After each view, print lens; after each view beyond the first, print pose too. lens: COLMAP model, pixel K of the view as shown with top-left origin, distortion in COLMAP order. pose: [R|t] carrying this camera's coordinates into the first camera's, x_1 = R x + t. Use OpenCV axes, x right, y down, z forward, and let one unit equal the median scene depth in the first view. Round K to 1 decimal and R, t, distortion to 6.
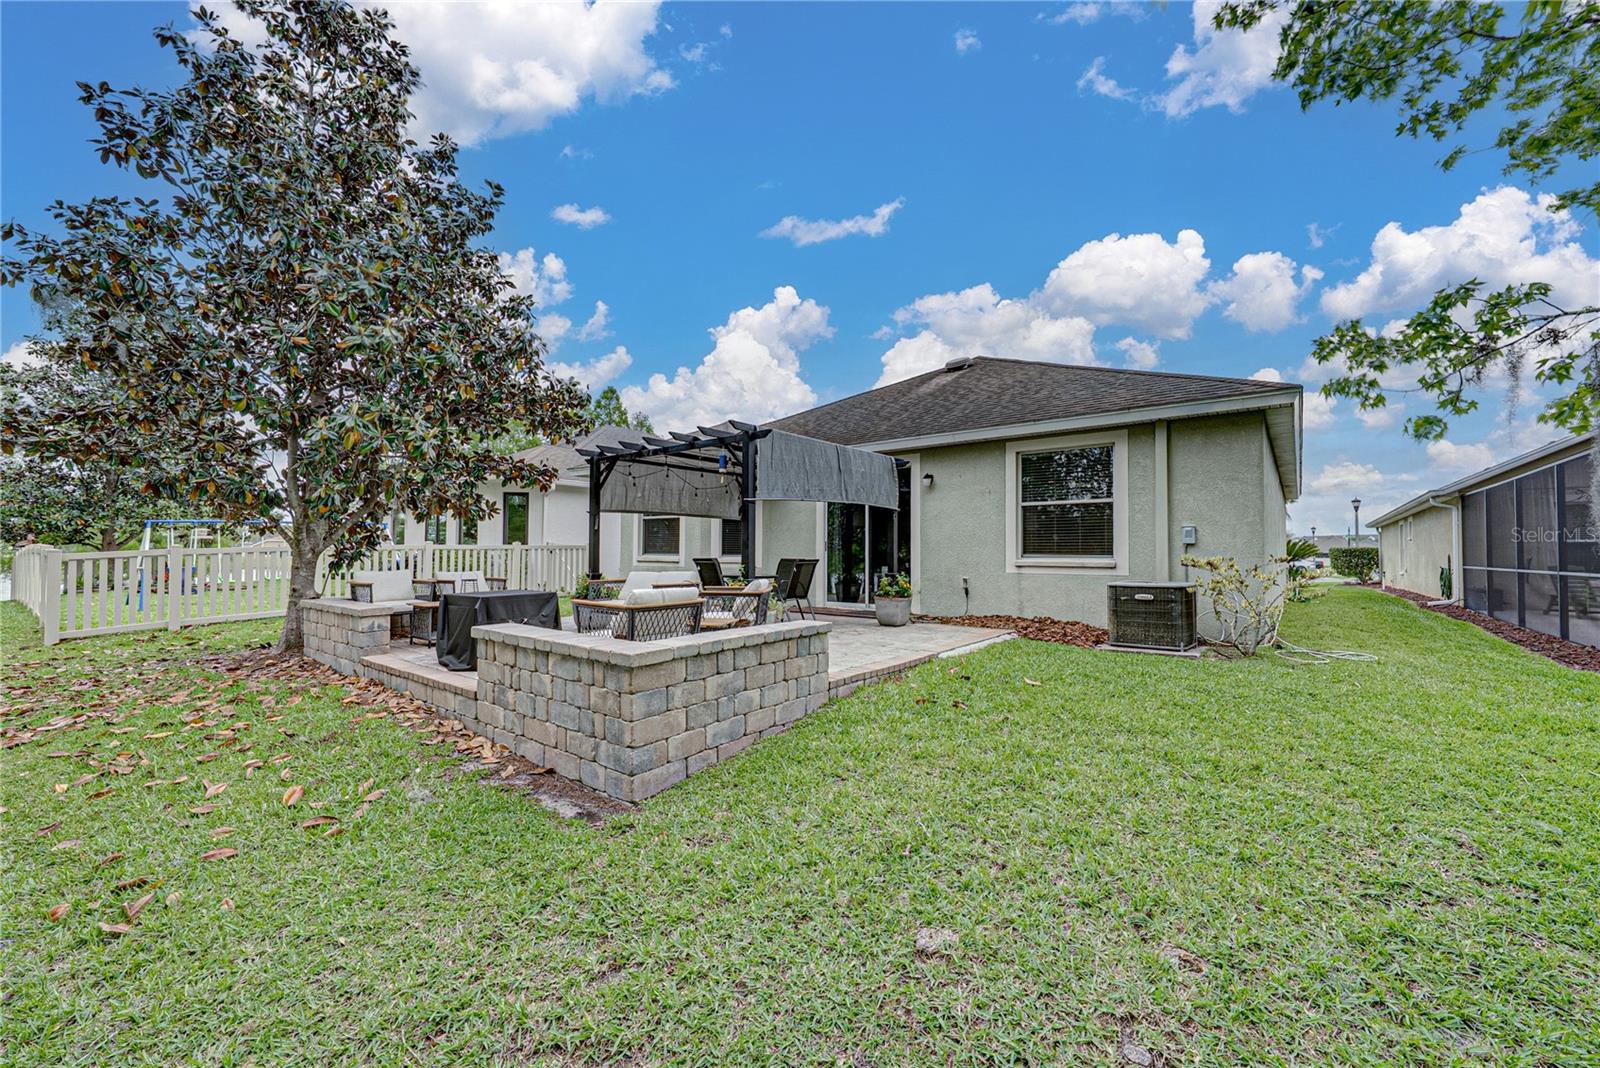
lens RADIAL K [[636.1, 0, 810.2], [0, 636.1, 535.7], [0, 0, 1]] dist [0.002807, 0.000683]
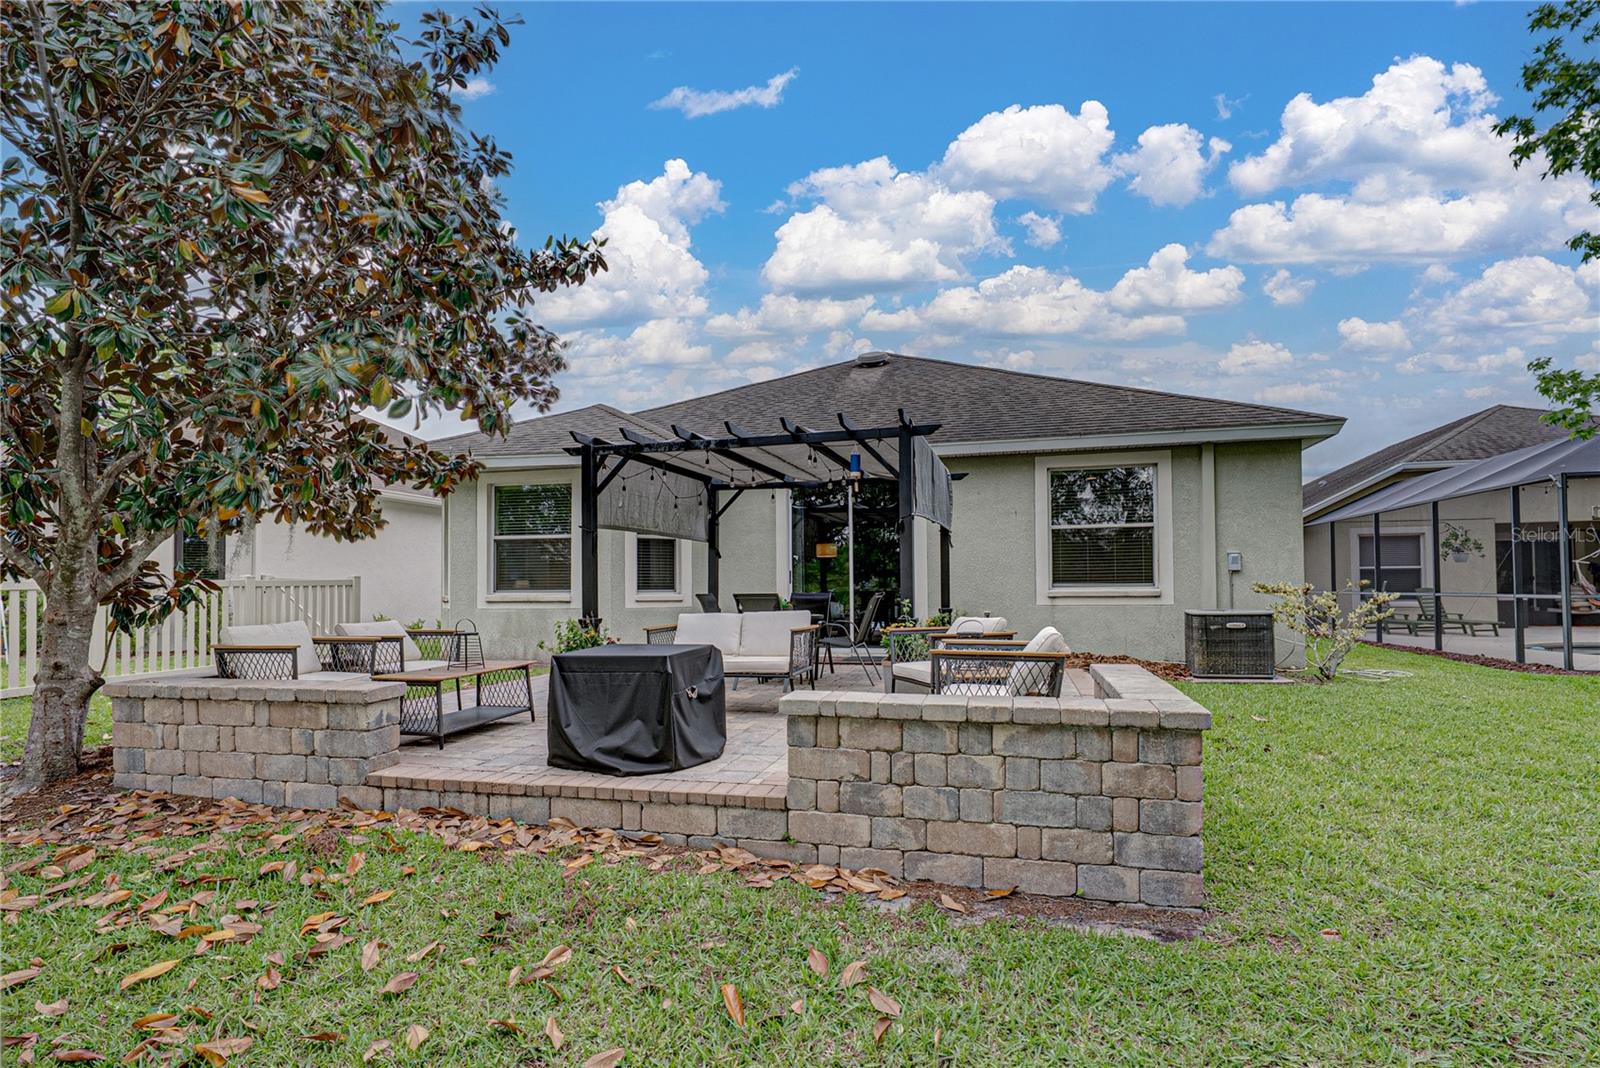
lens RADIAL K [[798.4, 0, 801.0], [0, 798.4, 562.4], [0, 0, 1]] dist [0.001746, 0.000288]
pose [[0.911480, -0.000649, 0.411344, -0.537877], [0.002776, 0.999986, -0.004574, 0.004284], [-0.411335, 0.005311, 0.911469, 0.156100]]
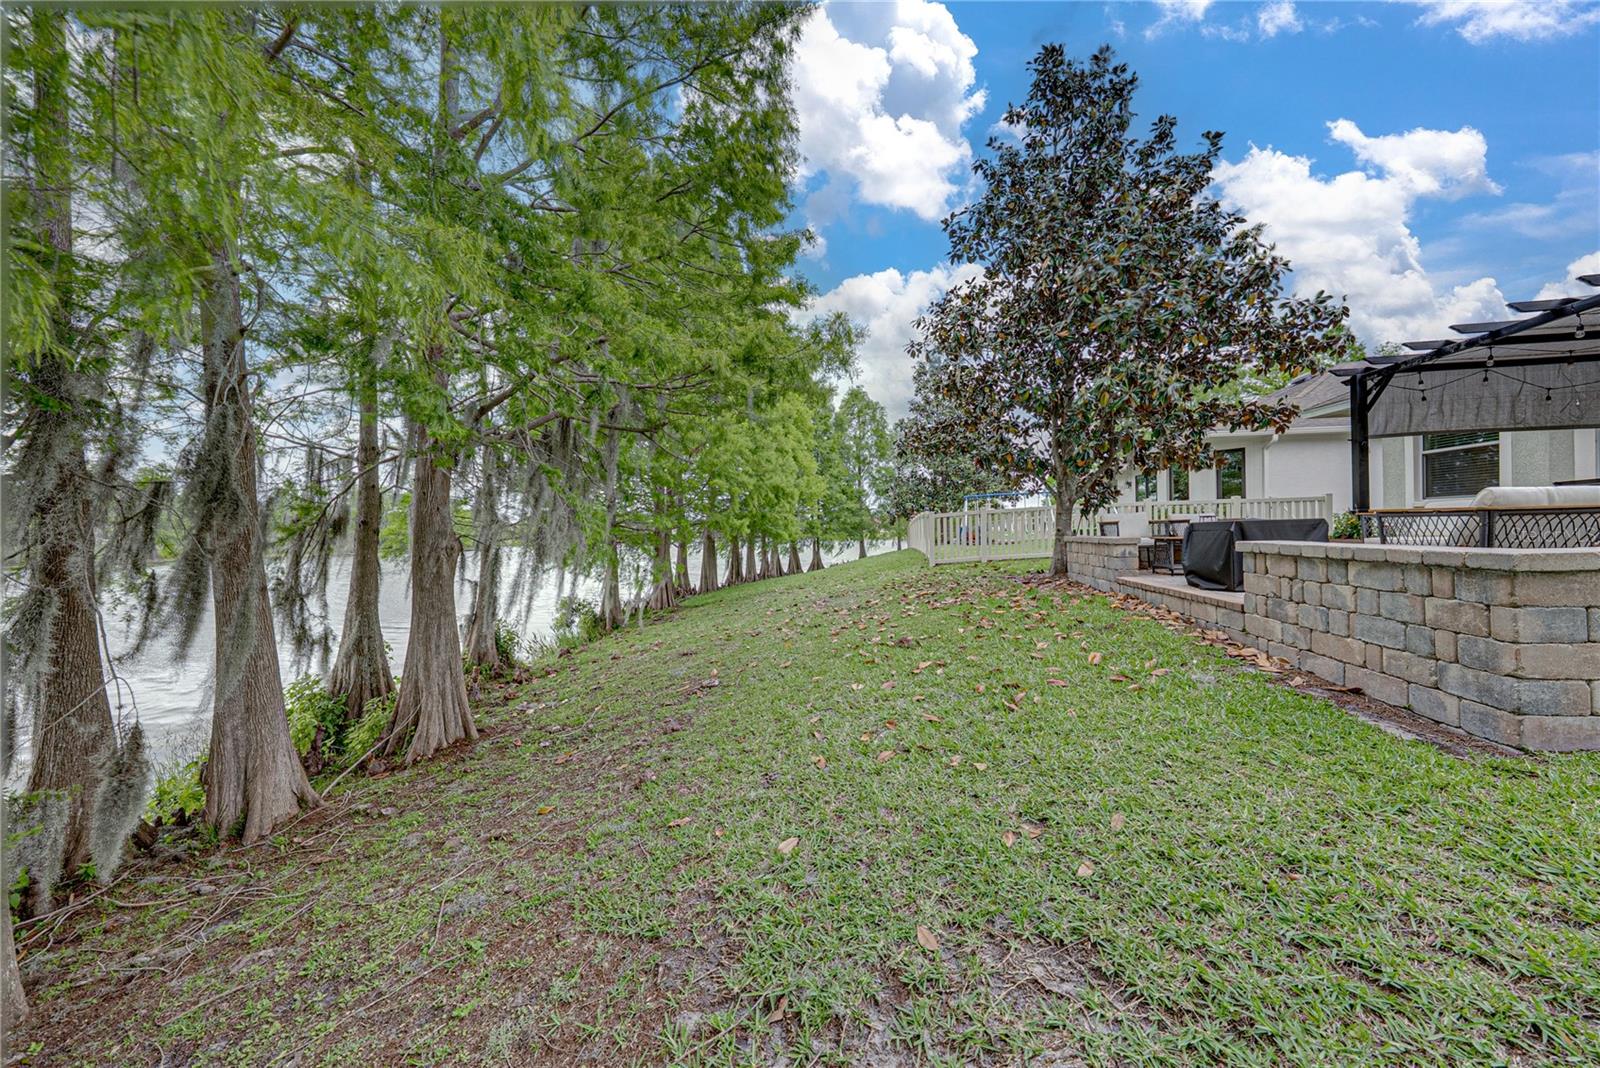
lens RADIAL K [[551.9, 0, 801.9], [0, 551.9, 528.7], [0, 0, 1]] dist [-0.000648, 0.000189]
pose [[0.479468, -0.013859, -0.877450, -0.052748], [0.037637, 0.999280, 0.004783, 0.058081], [0.876752, -0.035318, 0.479645, -0.029393]]
